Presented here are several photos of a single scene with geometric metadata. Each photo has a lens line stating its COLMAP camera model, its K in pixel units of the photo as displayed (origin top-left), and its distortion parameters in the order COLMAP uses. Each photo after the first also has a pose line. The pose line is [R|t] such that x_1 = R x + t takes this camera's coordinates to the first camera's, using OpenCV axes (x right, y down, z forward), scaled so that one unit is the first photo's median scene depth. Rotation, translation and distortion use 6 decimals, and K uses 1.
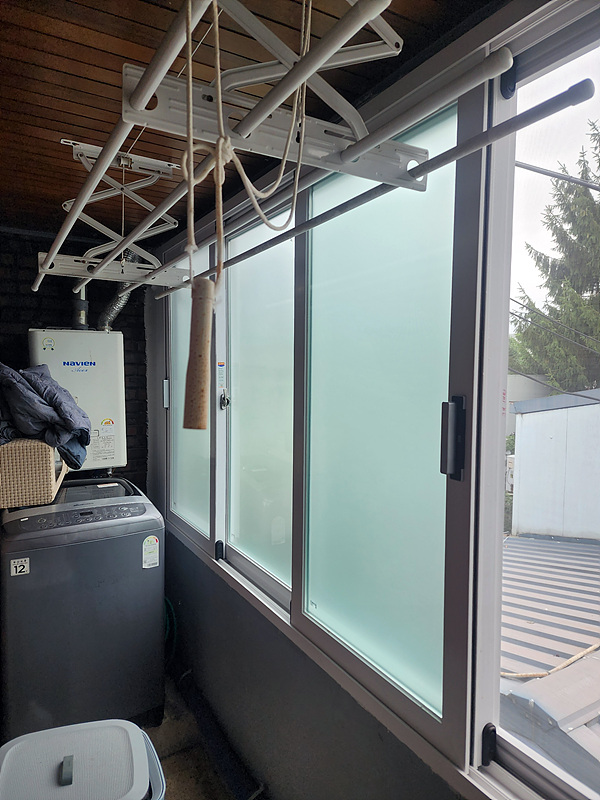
lens RADIAL K [[533.9, 0, 298.3], [0, 533.9, 400.4], [0, 0, 1]] dist [0.041773, -0.026243]
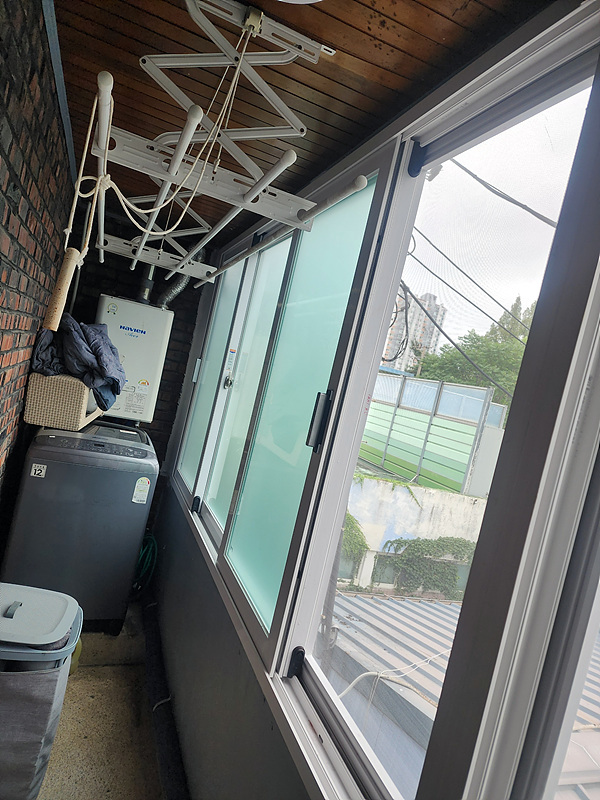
lens RADIAL K [[533.9, 0, 297.8], [0, 533.9, 400.8], [0, 0, 1]] dist [0.041773, -0.026243]
pose [[0.960614, 0.223214, -0.165517, 0.216373], [-0.229495, 0.973113, -0.019598, 0.029730], [0.156692, 0.056812, 0.986012, -0.143516]]
